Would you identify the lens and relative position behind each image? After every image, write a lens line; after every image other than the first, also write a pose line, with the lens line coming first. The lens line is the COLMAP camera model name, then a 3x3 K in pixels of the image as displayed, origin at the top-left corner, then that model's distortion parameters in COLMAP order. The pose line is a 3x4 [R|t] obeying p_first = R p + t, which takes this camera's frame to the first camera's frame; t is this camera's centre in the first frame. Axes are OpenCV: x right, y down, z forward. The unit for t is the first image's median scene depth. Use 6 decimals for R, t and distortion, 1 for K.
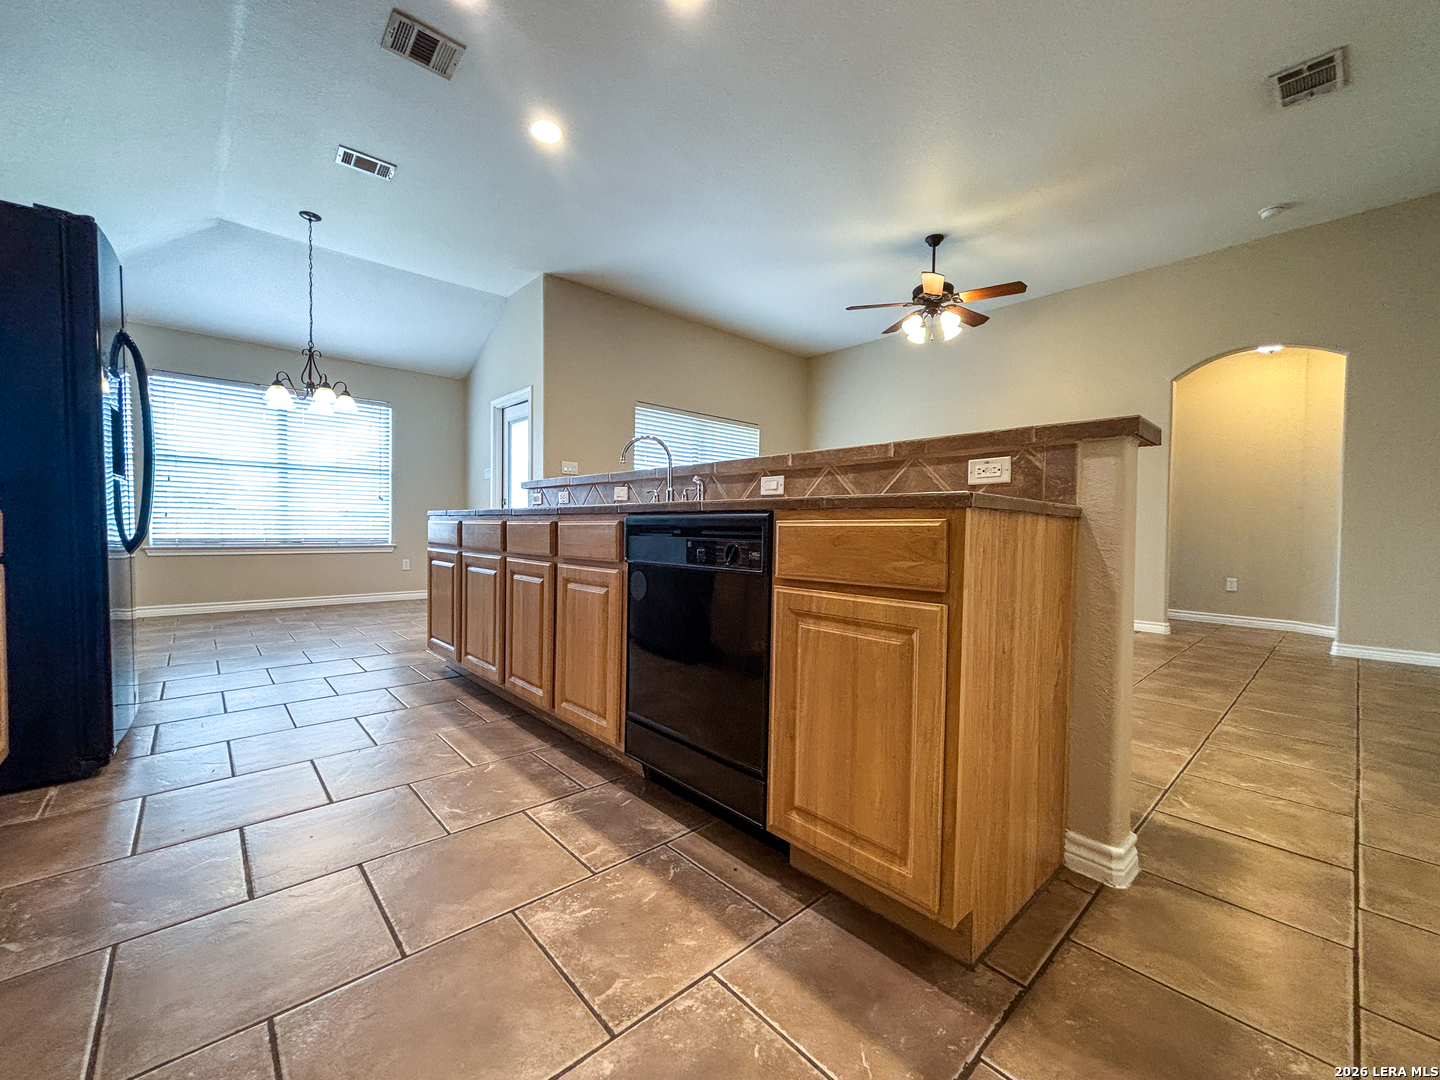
lens RADIAL K [[577.1, 0, 715.7], [0, 577.1, 542.4], [0, 0, 1]] dist [0.002824, -0.000999]
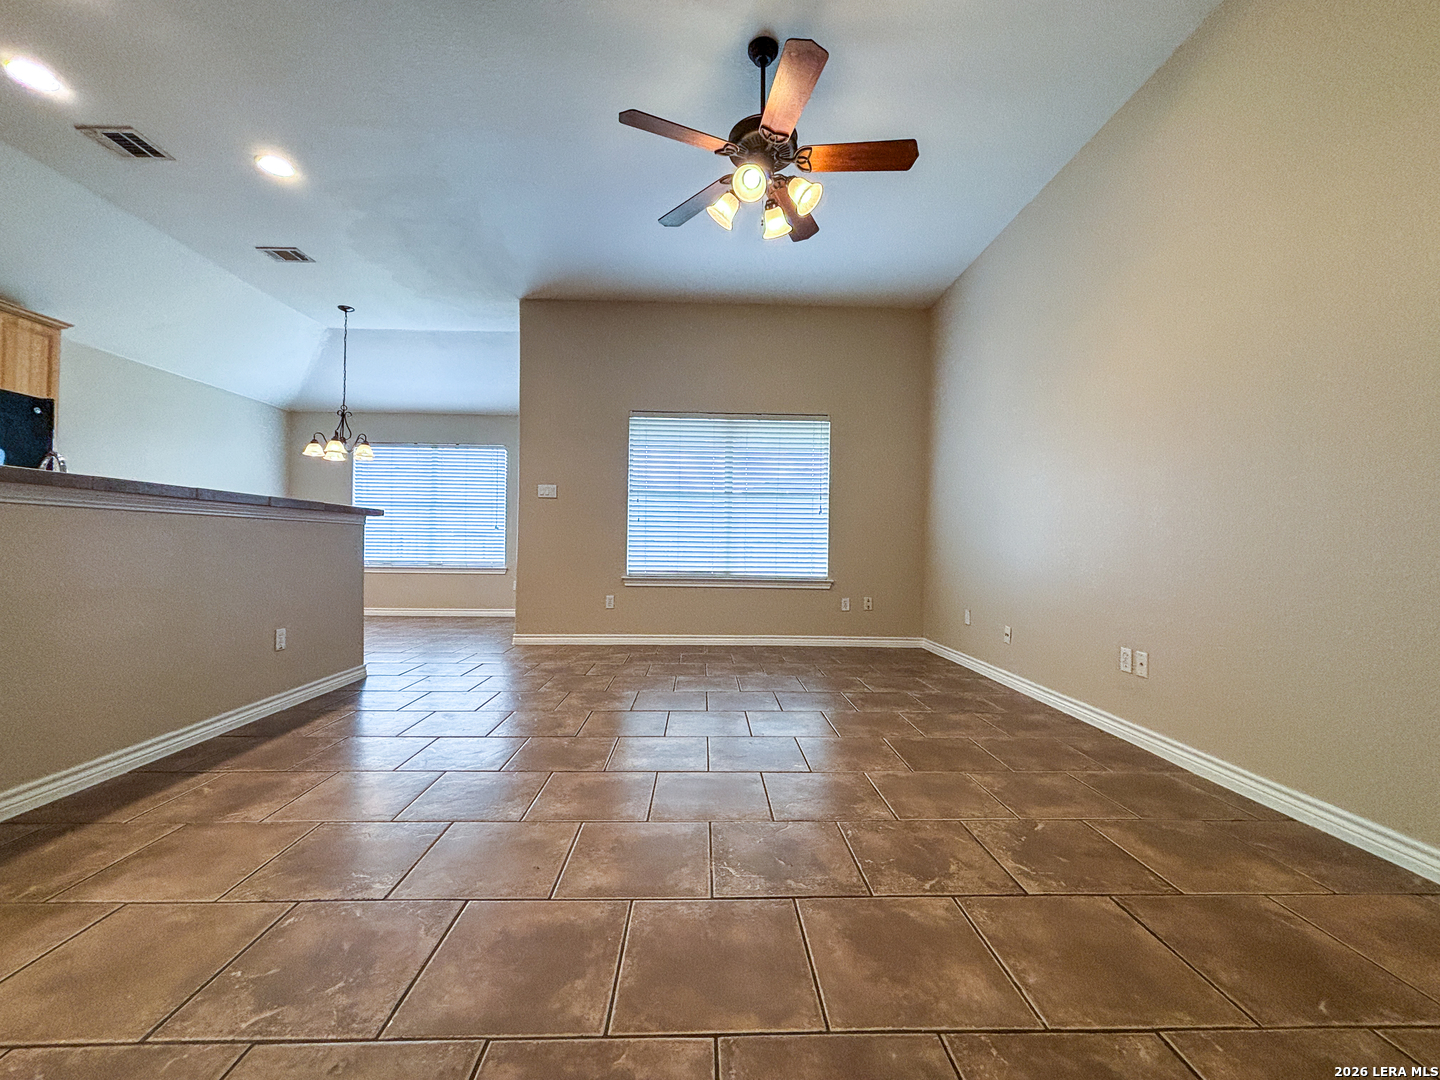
lens RADIAL K [[577.1, 0, 718.3], [0, 577.1, 539.6], [0, 0, 1]] dist [0.002824, -0.000999]
pose [[0.763591, -0.012851, -0.645573, 0.728355], [-0.018633, 0.998947, -0.041924, -0.016930], [0.645432, 0.044042, 0.762547, 0.573666]]
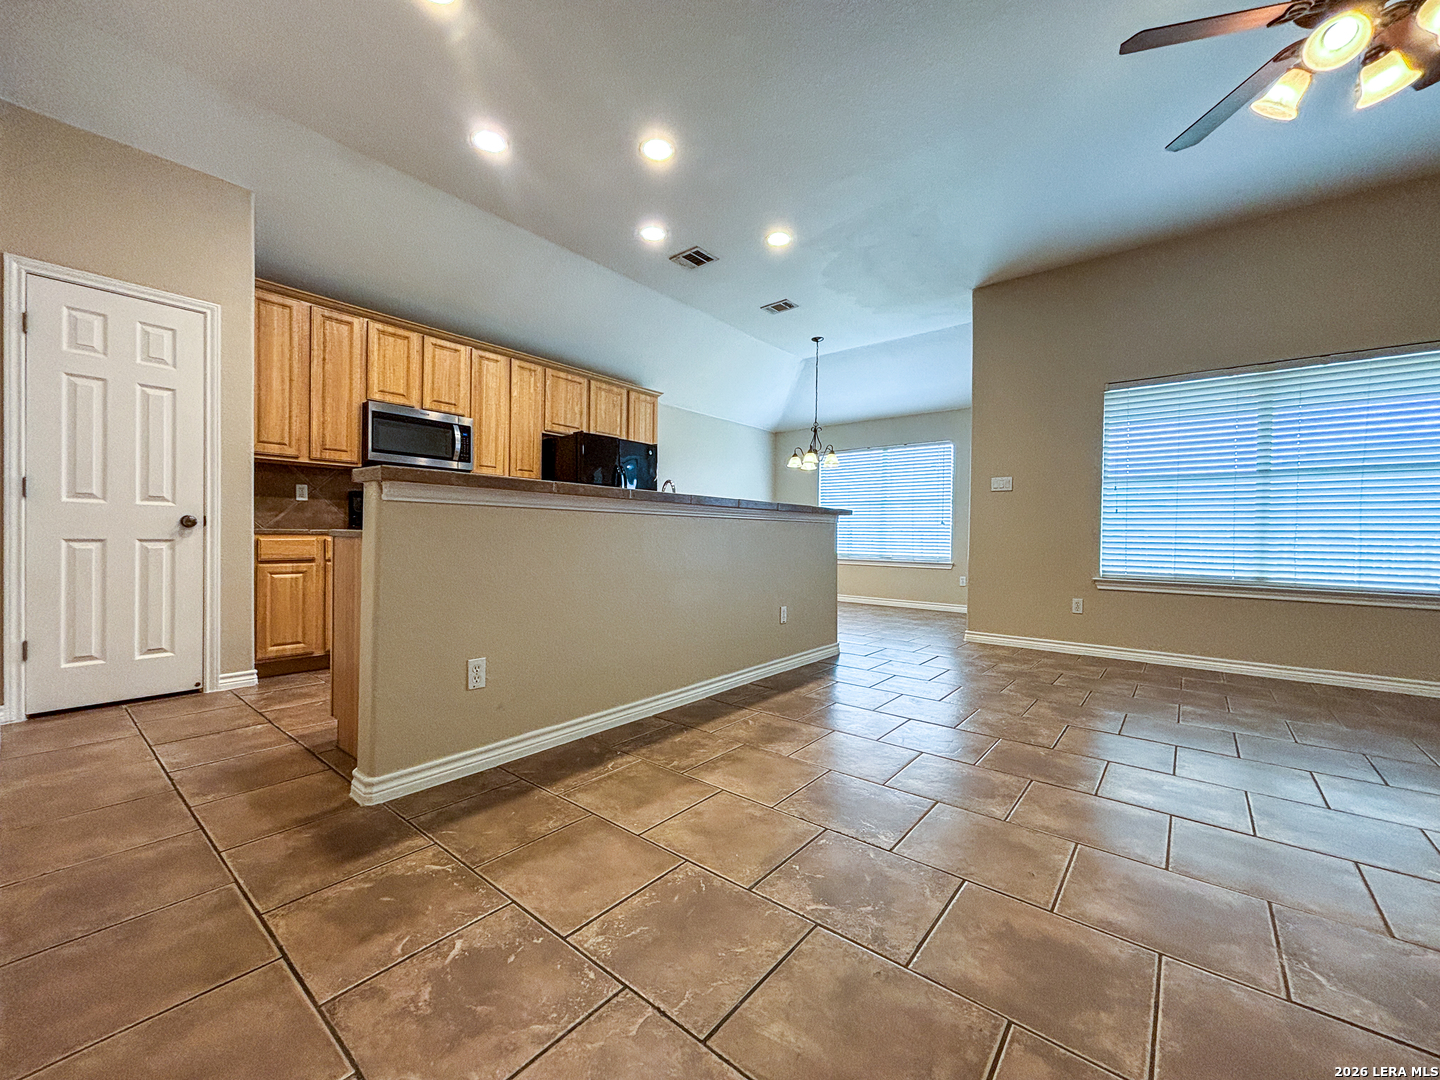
lens RADIAL K [[577.1, 0, 716.7], [0, 577.1, 538.5], [0, 0, 1]] dist [0.002824, -0.000999]
pose [[0.151160, -0.006962, -0.988485, 0.725541], [-0.038692, 0.999167, -0.012954, -0.017243], [0.987752, 0.040204, 0.150765, 0.529588]]
